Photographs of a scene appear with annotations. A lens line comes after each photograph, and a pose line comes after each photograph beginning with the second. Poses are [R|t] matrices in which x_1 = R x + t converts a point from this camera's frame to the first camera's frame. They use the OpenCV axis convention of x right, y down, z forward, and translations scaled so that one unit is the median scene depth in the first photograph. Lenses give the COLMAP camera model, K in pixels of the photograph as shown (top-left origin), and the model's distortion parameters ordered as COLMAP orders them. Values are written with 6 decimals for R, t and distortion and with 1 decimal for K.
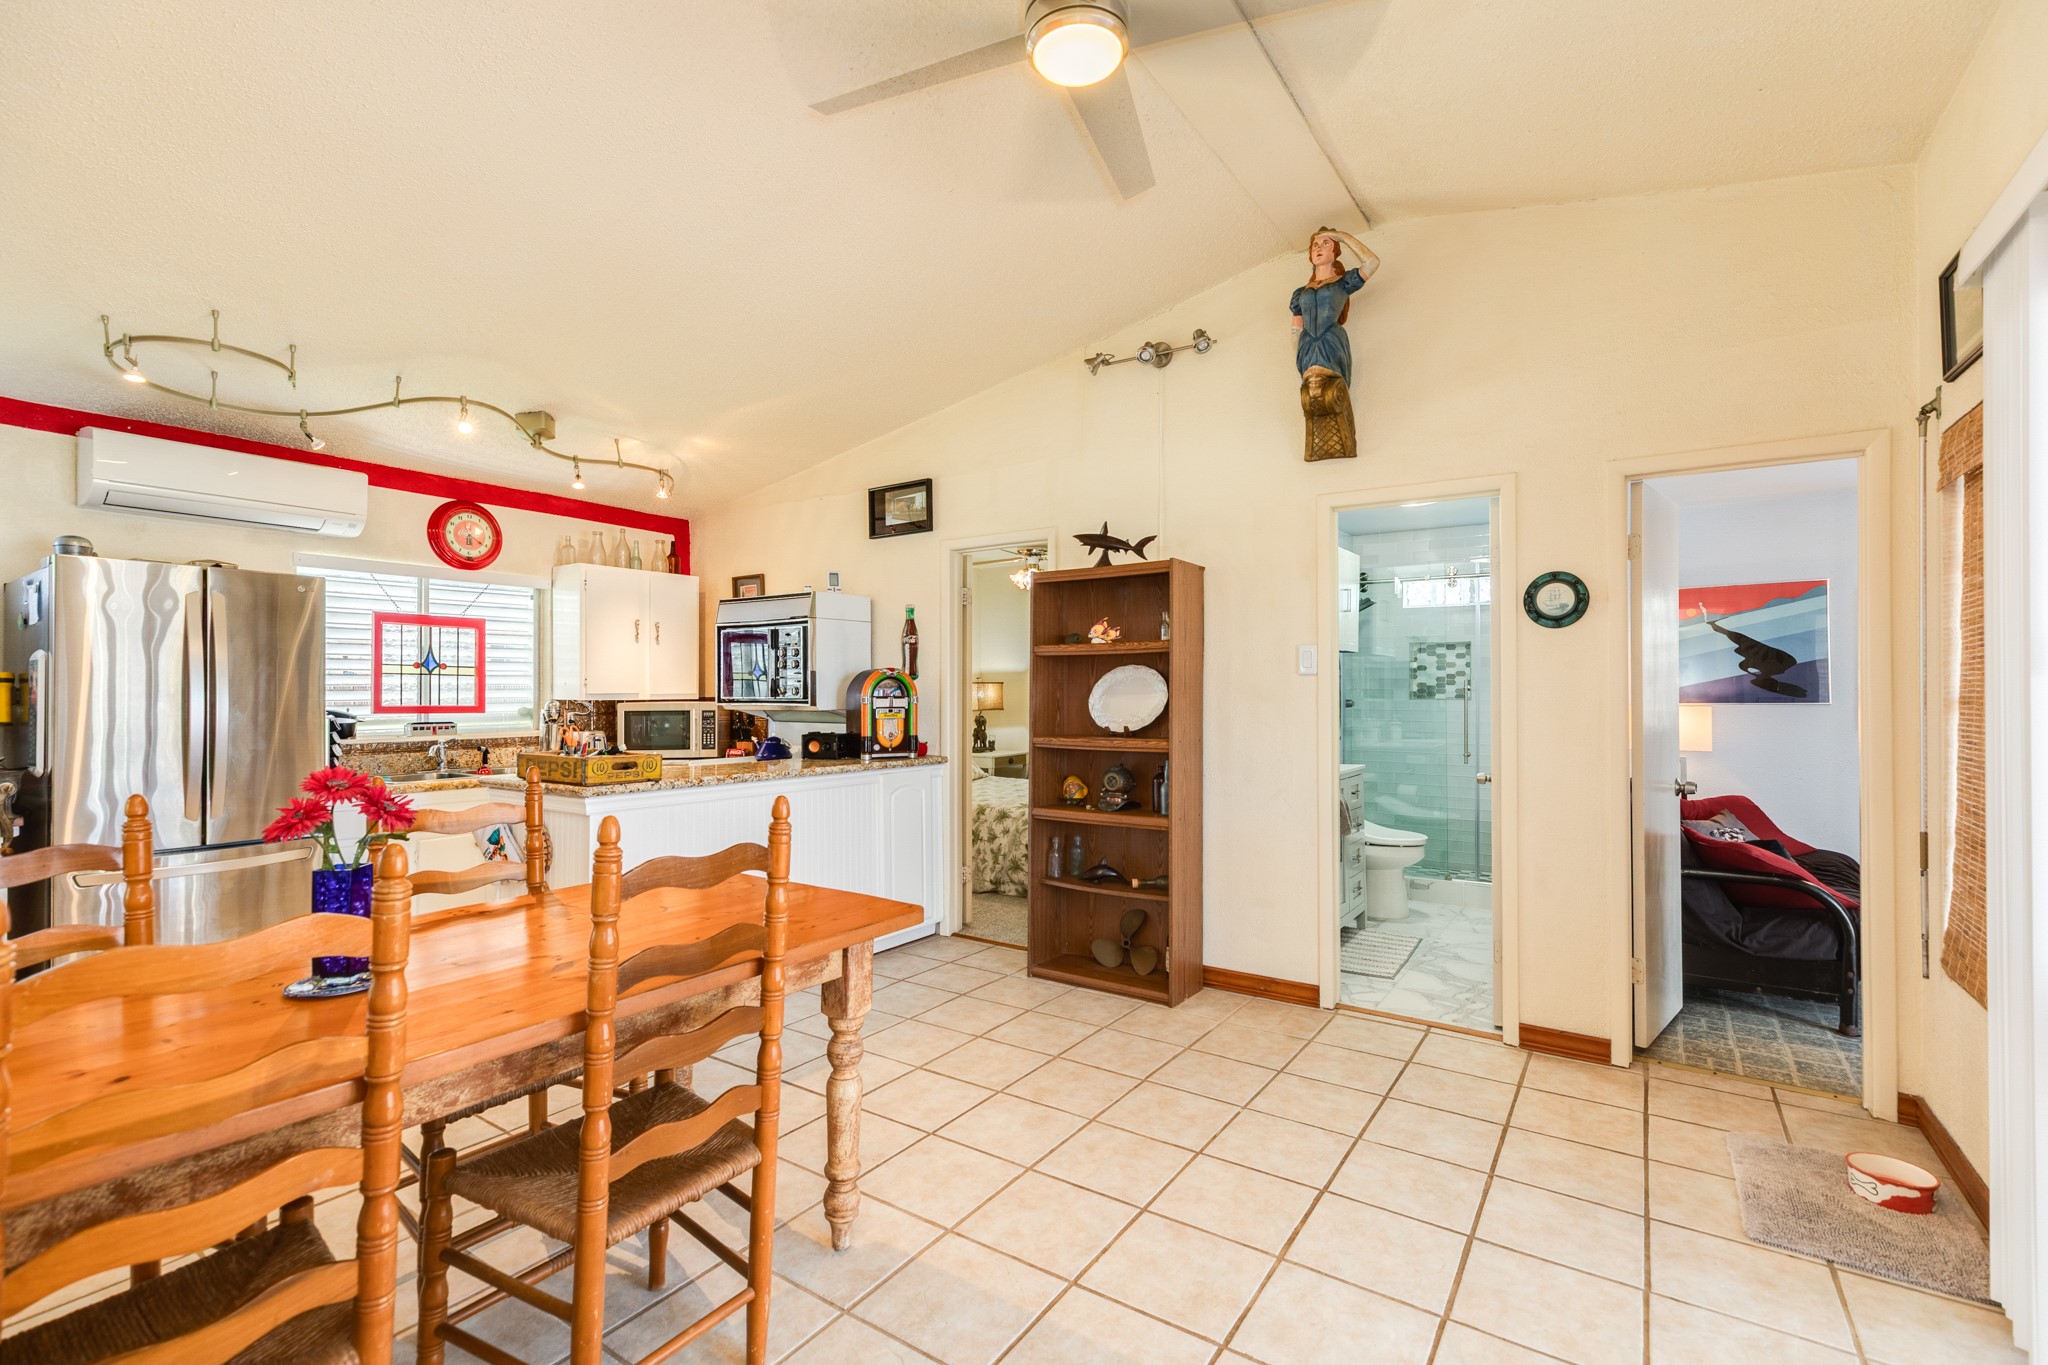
lens RADIAL K [[927.0, 0, 1021.2], [0, 927.0, 676.7], [0, 0, 1]] dist [0.013233, 0.000178]
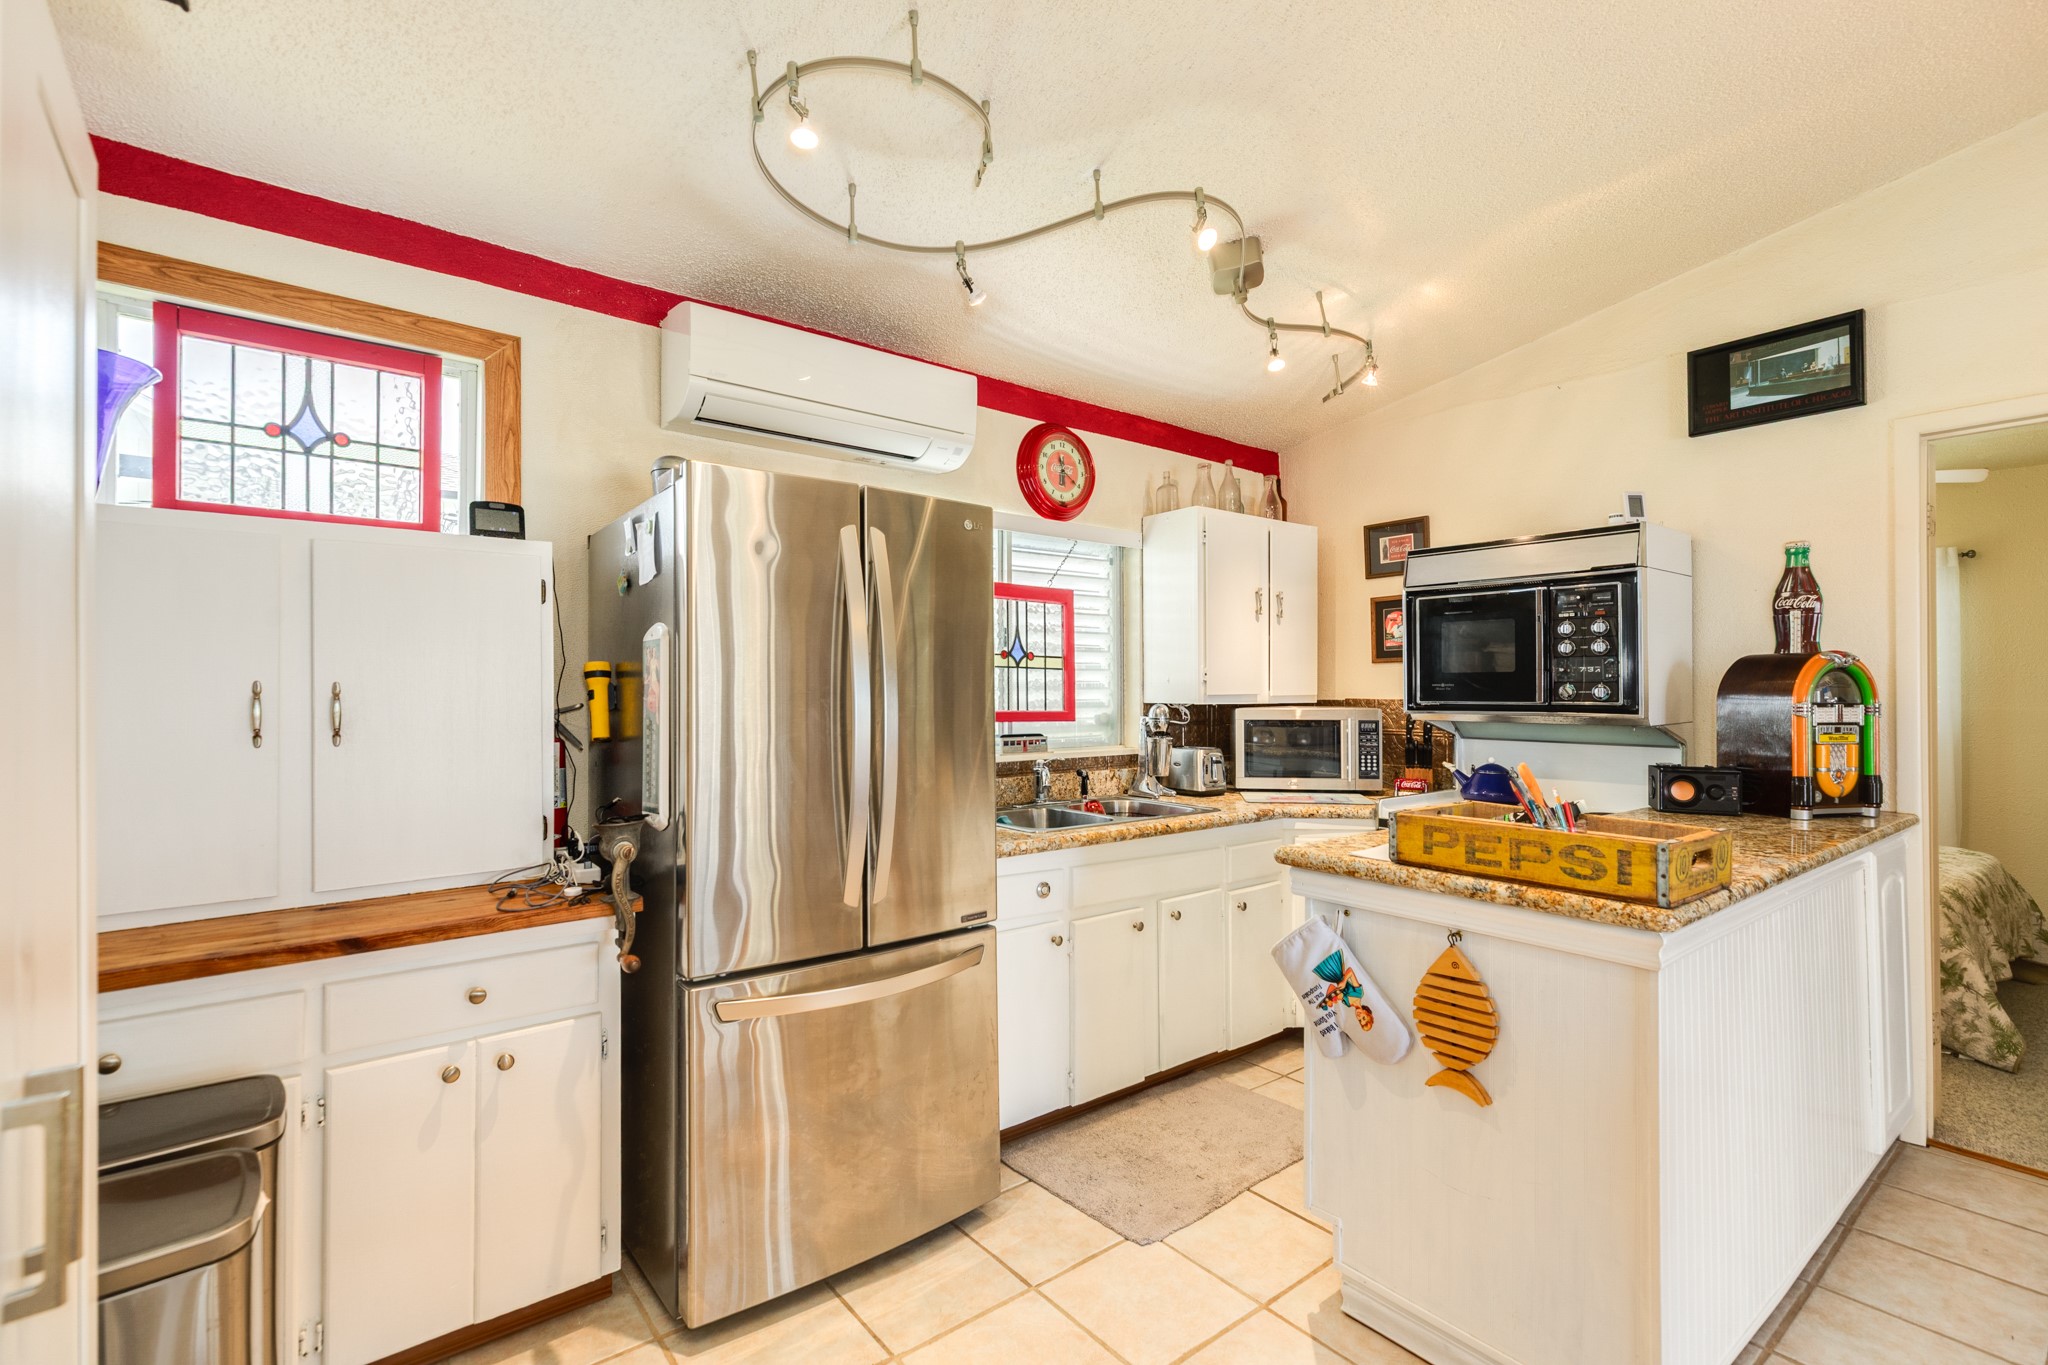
lens RADIAL K [[926.8, 0, 1024.0], [0, 926.8, 682.5], [0, 0, 1]] dist [0.016334, 0.000155]
pose [[0.955637, 0.000595, -0.294546, -0.412143], [0.001679, 0.999971, 0.007469, 0.003735], [0.294542, -0.007633, 0.955608, 0.315255]]
